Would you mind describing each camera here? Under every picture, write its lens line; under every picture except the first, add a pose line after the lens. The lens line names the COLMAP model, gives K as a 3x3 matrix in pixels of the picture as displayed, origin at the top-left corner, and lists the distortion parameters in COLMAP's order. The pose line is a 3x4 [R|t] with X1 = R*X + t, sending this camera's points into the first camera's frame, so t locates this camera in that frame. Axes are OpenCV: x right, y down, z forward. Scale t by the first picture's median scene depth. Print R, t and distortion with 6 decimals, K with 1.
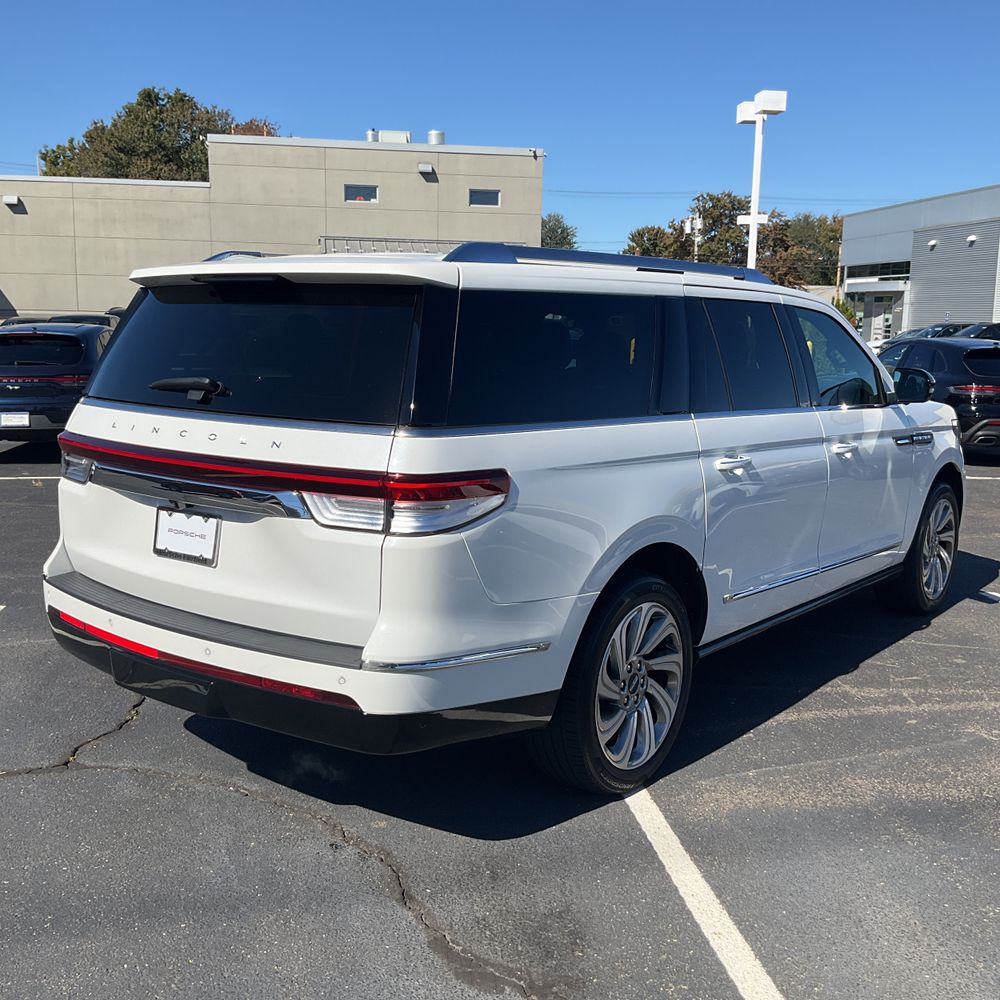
lens RADIAL K [[1101.0, 0, 497.9], [0, 1101.0, 500.8], [0, 0, 1]] dist [0.132674, -0.302555]
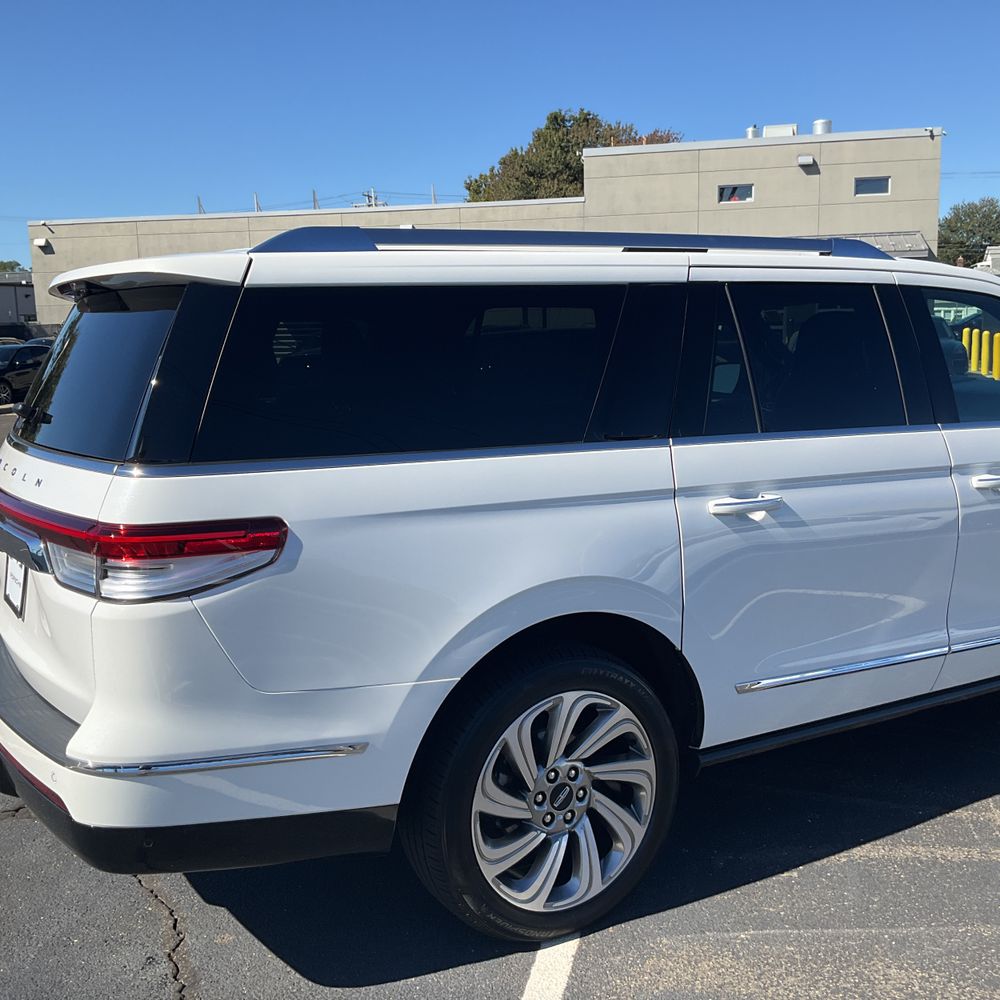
lens RADIAL K [[1101.0, 0, 497.9], [0, 1101.0, 500.8], [0, 0, 1]] dist [0.132674, -0.302555]
pose [[0.932580, 0.016733, -0.360574, 0.286112], [-0.019112, 0.999813, -0.003034, -0.027455], [0.360456, 0.009721, 0.932726, 0.224283]]
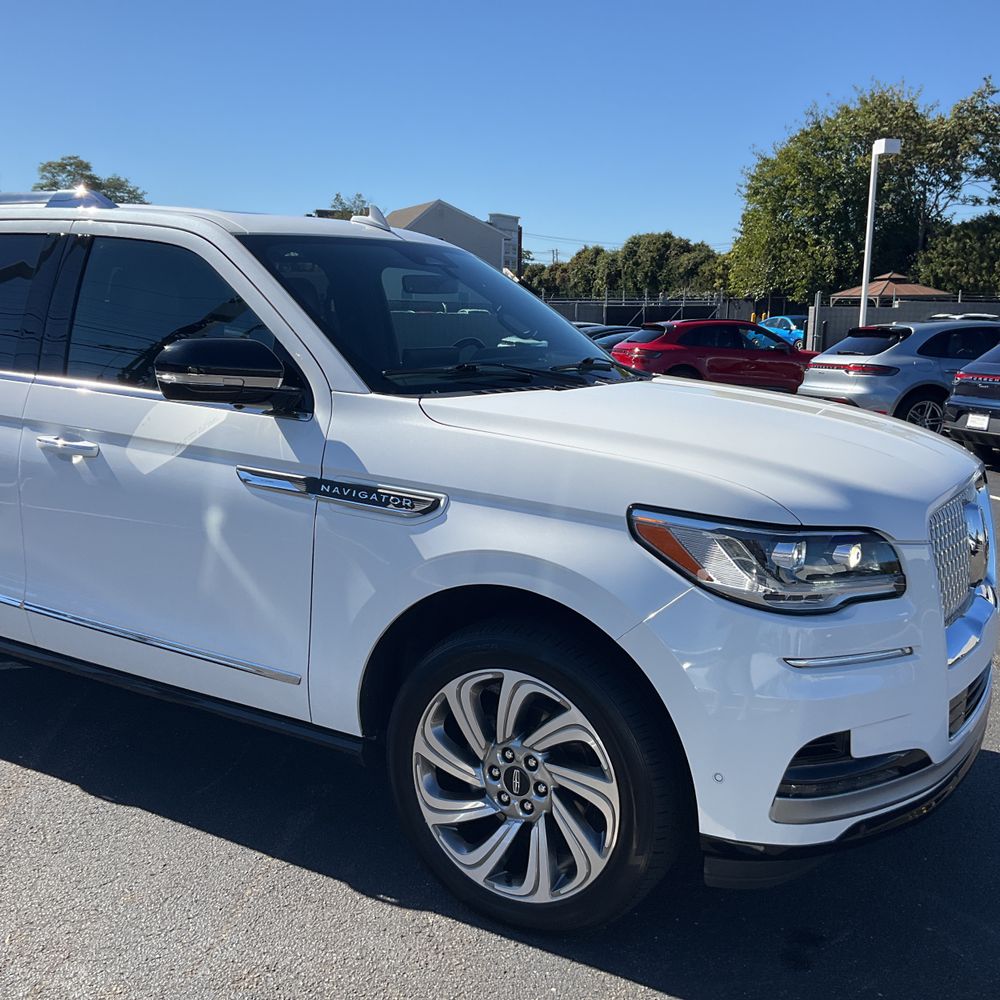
lens RADIAL K [[1101.0, 0, 497.9], [0, 1101.0, 500.8], [0, 0, 1]] dist [0.132674, -0.302555]
pose [[0.131534, 0.160645, -0.978209, 1.059578], [-0.177036, 0.974725, 0.136268, -0.160347], [0.975375, 0.155255, 0.156649, 1.217018]]
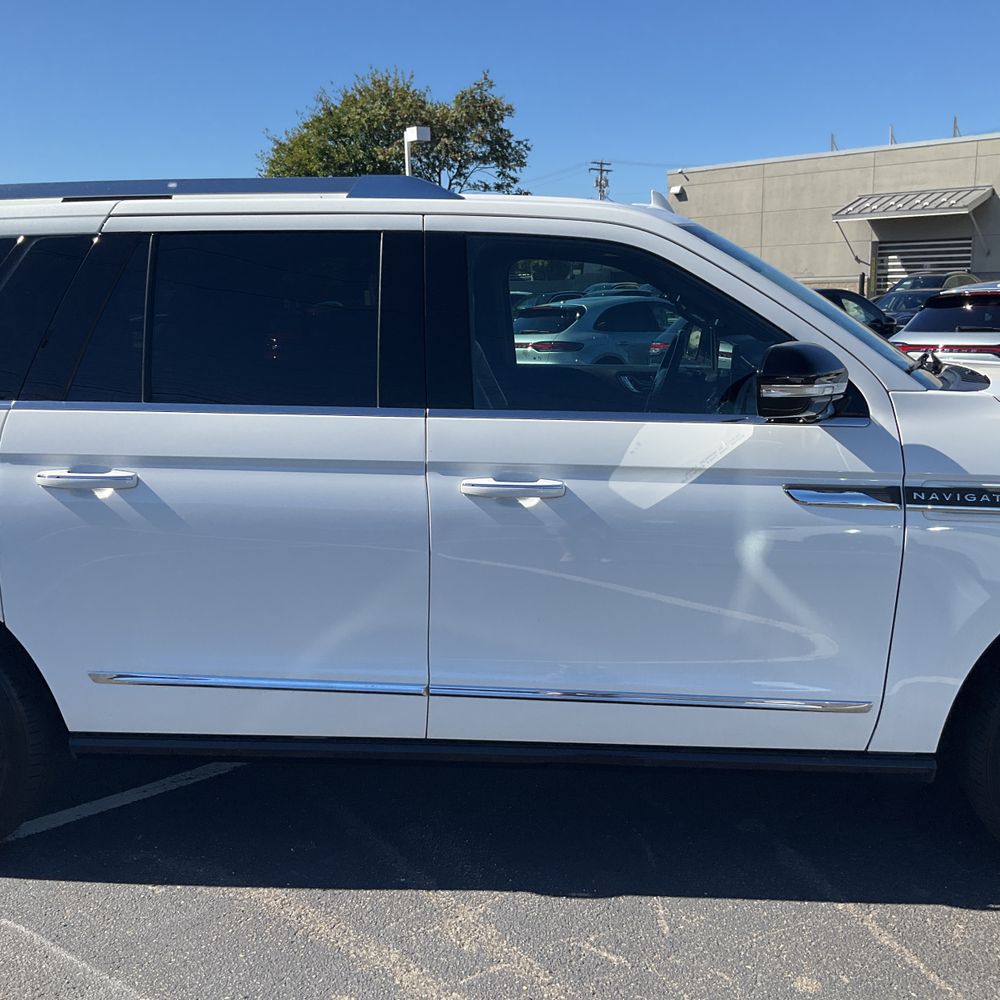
lens RADIAL K [[1101.0, 0, 497.9], [0, 1101.0, 500.8], [0, 0, 1]] dist [0.132674, -0.302555]
pose [[0.557697, 0.128685, -0.820009, 0.801120], [-0.103185, 0.990994, 0.085341, -0.092124], [0.823606, 0.037018, 0.565953, 0.725540]]
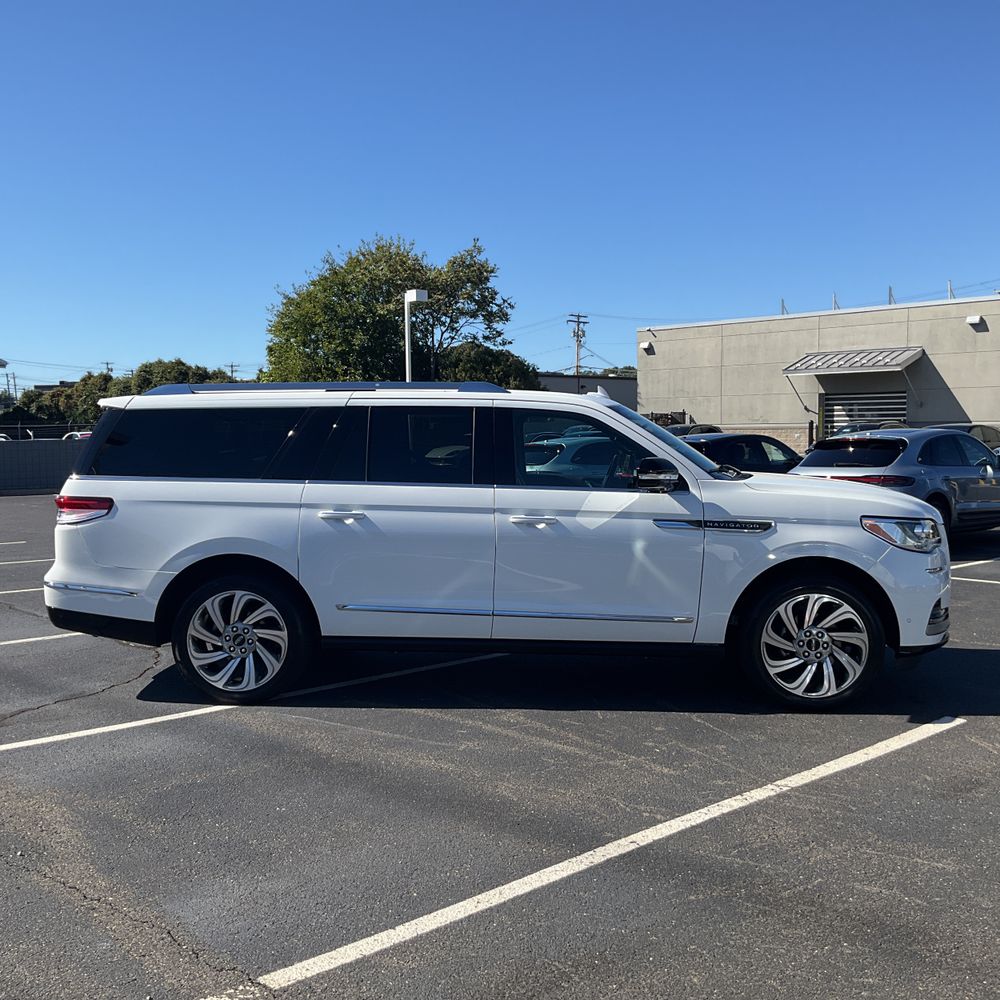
lens RADIAL K [[1101.0, 0, 497.9], [0, 1101.0, 500.8], [0, 0, 1]] dist [0.132674, -0.302555]
pose [[0.573011, 0.033474, -0.818864, 1.369982], [-0.115186, 0.992537, -0.040030, -0.015579], [0.811413, 0.117259, 0.572590, 0.278420]]
